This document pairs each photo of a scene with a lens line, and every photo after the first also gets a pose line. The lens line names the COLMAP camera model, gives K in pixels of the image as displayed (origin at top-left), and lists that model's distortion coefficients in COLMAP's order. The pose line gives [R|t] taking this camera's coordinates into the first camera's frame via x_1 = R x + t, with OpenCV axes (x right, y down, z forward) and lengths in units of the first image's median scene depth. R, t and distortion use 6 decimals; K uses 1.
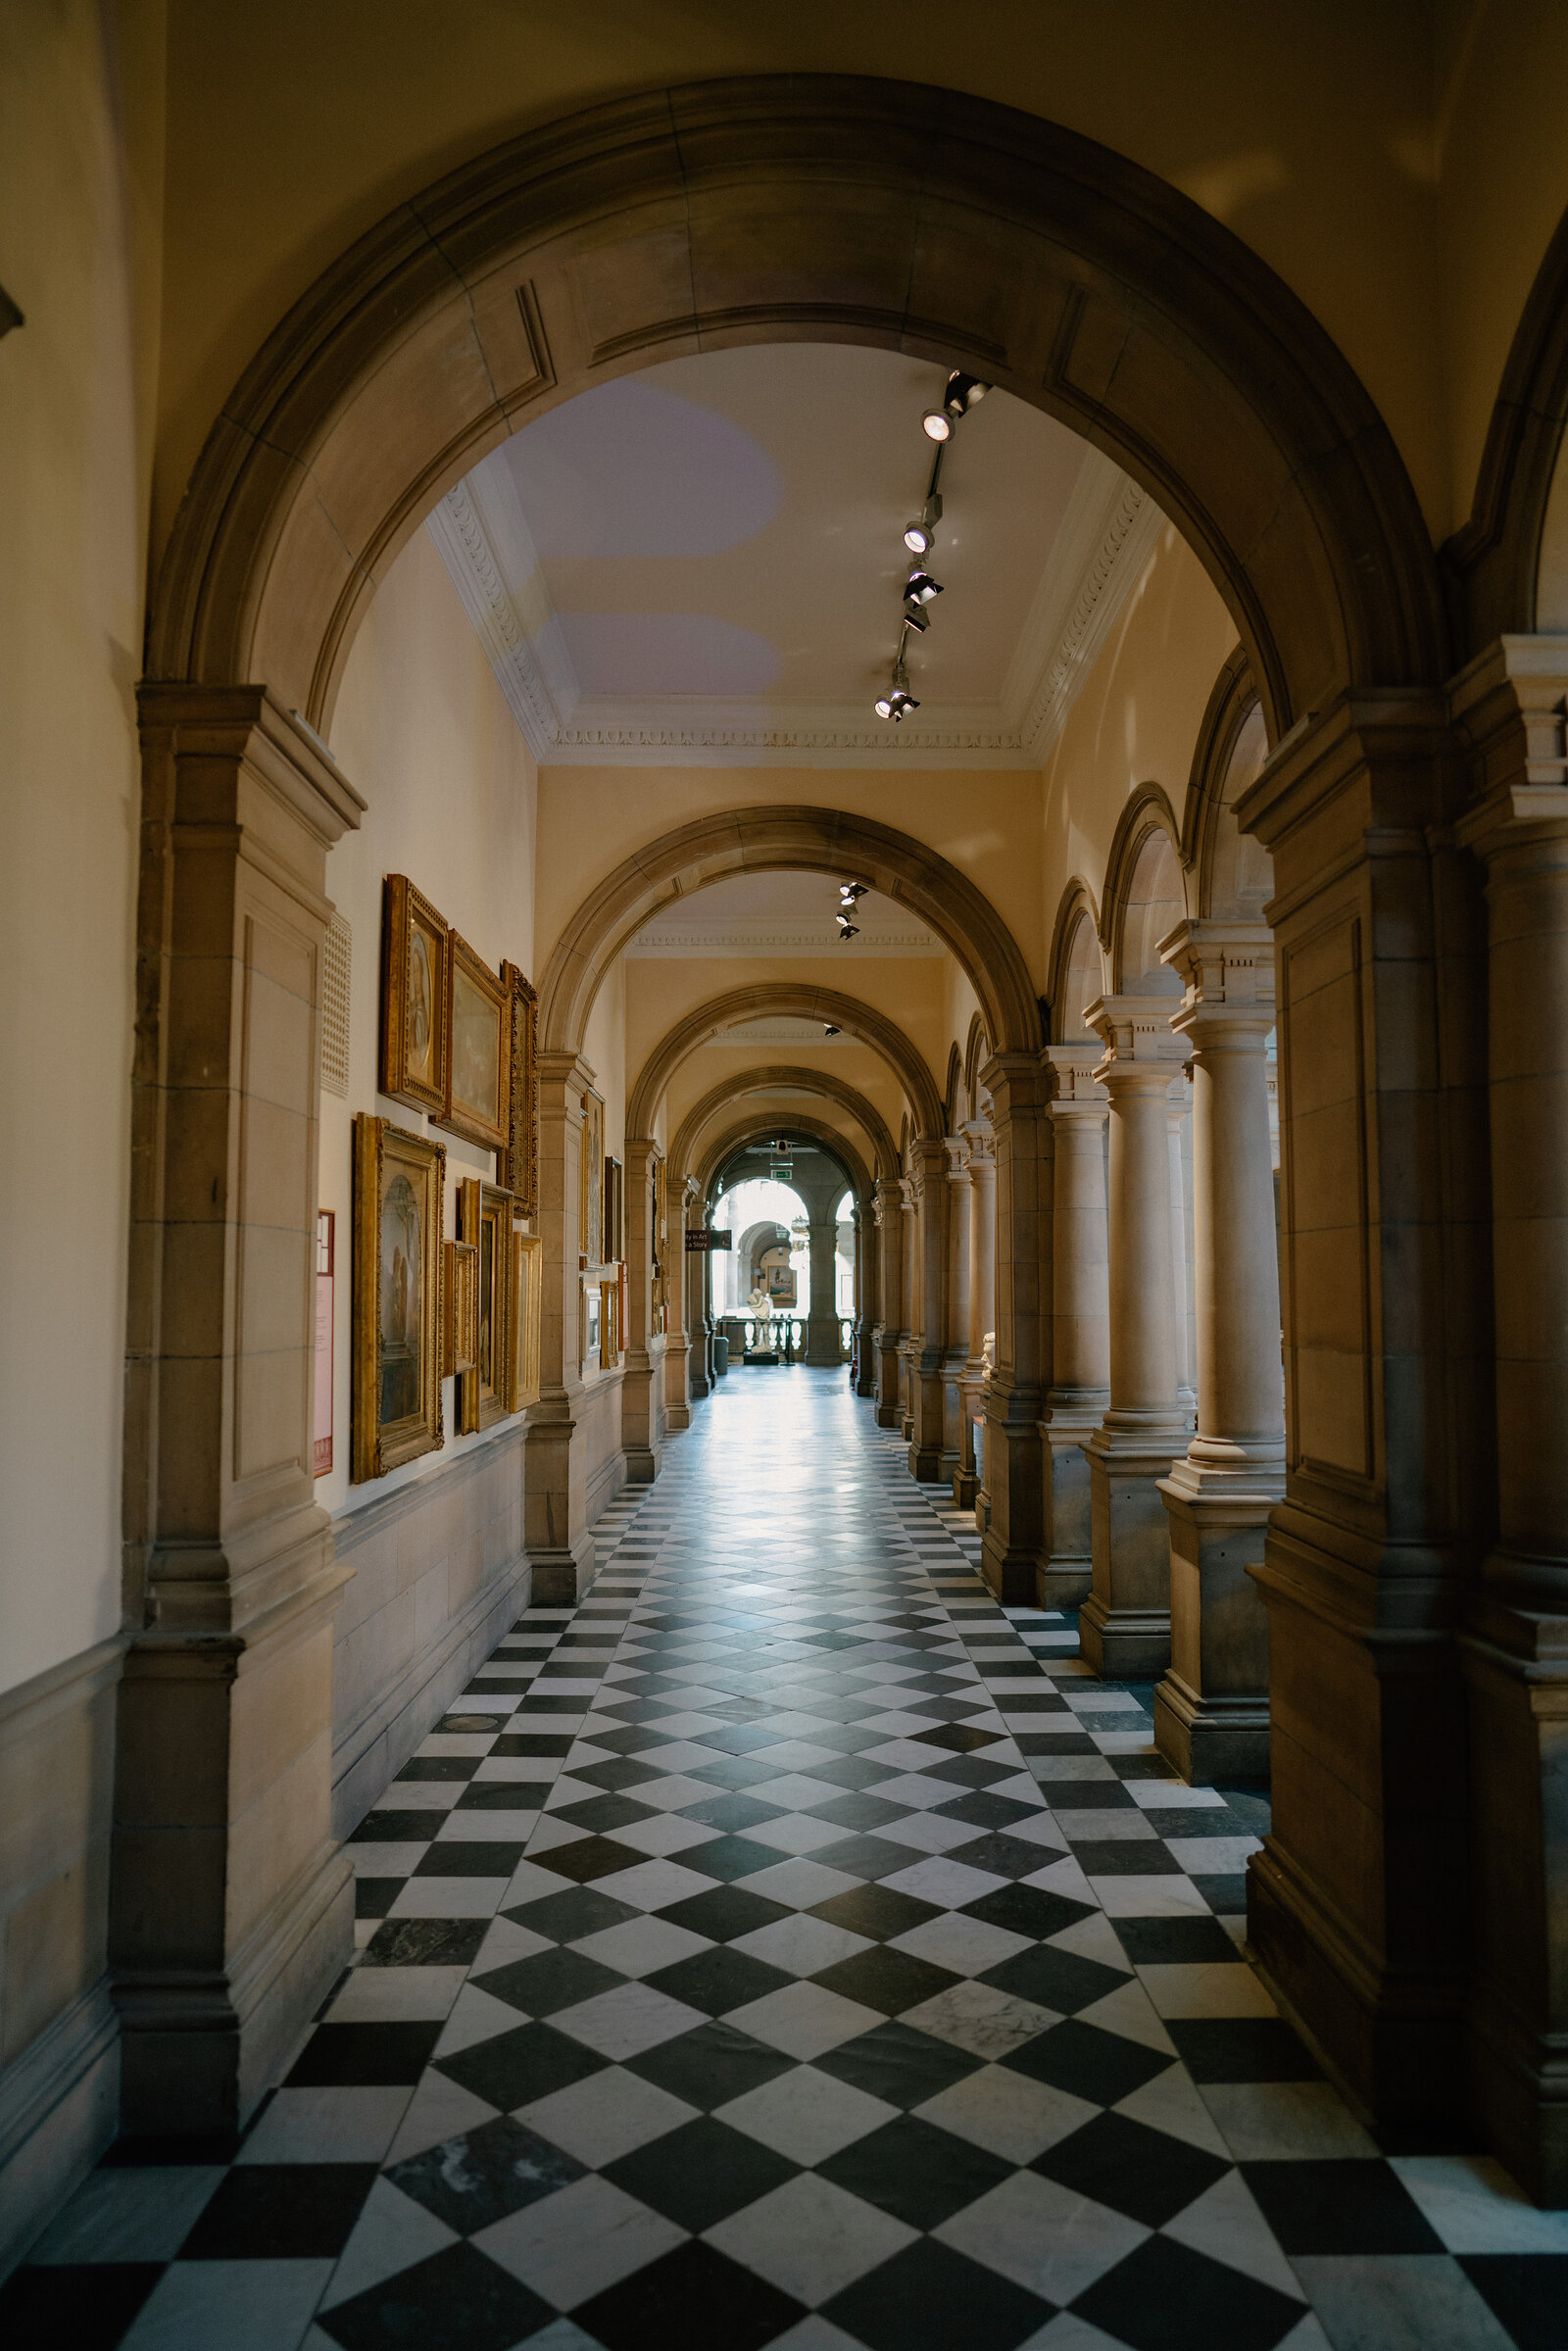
lens RADIAL K [[1576.2, 0, 794.7], [0, 1576.2, 1172.9], [0, 0, 1]] dist [-0.033189, 0.044197]
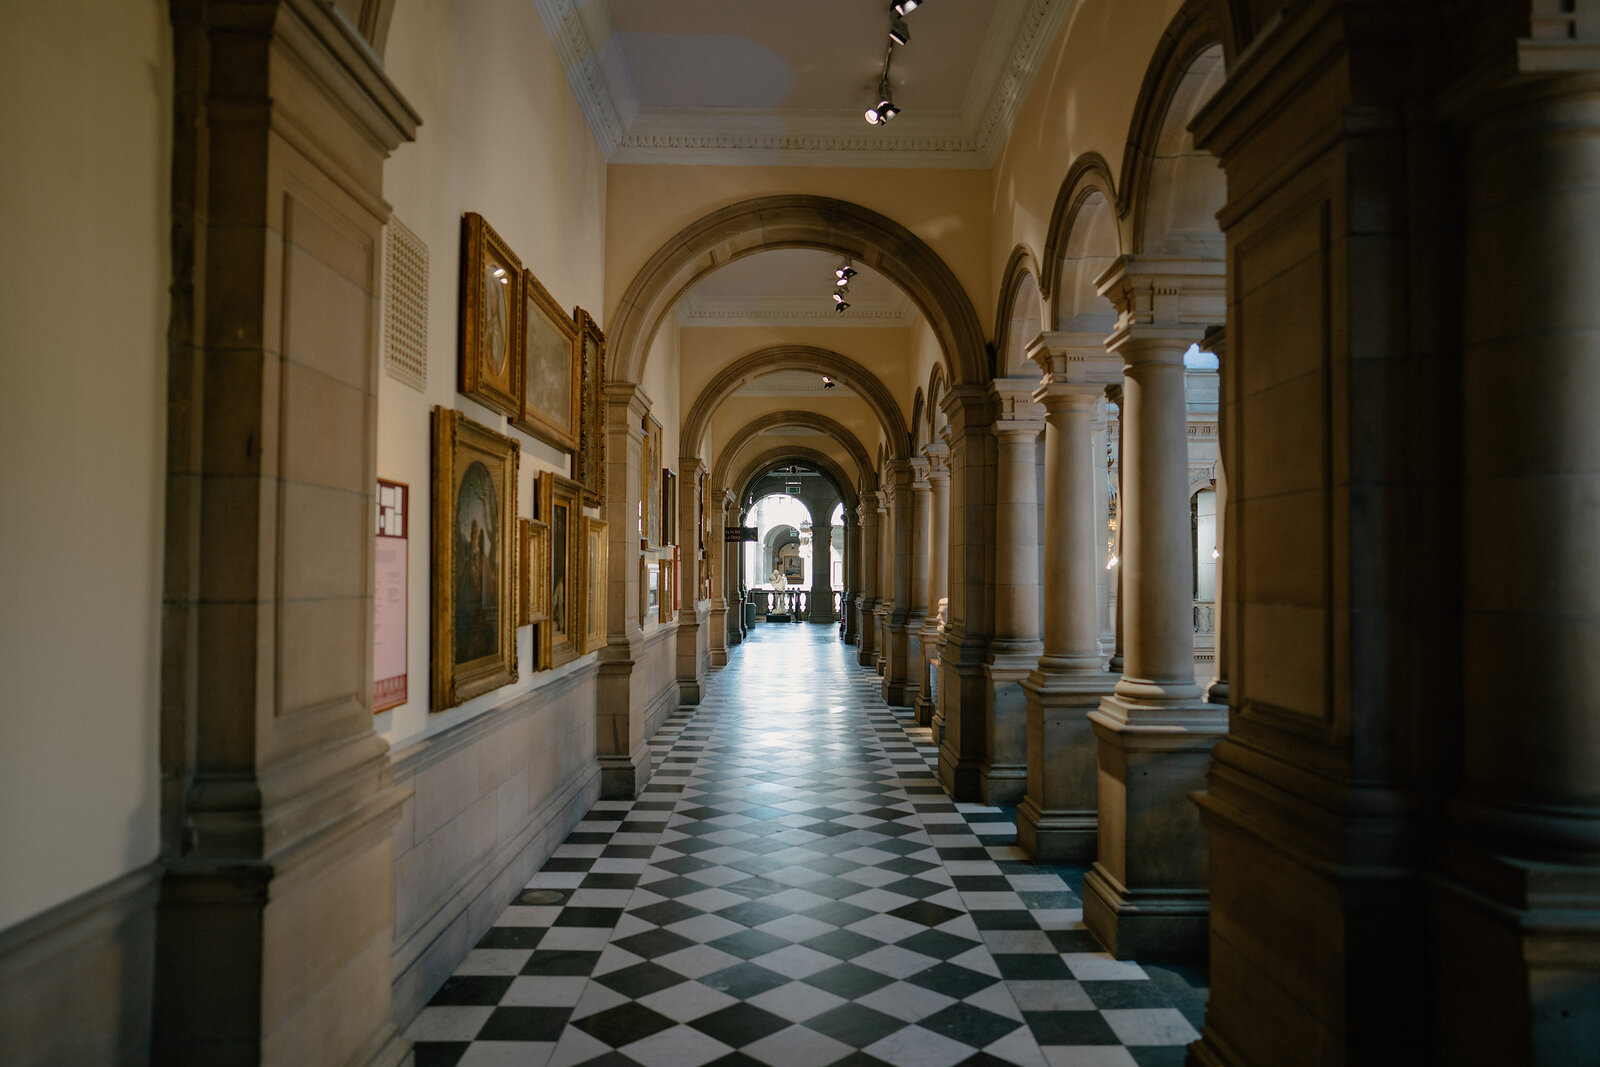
lens RADIAL K [[1072.7, 0, 793.0], [0, 1072.7, 540.5], [0, 0, 1]] dist [-0.033189, 0.044197]
pose [[0.999939, 0.006485, -0.008911, 0.002863], [-0.006080, 0.998979, 0.044776, 0.024394], [0.009192, -0.044719, 0.998957, 0.168327]]
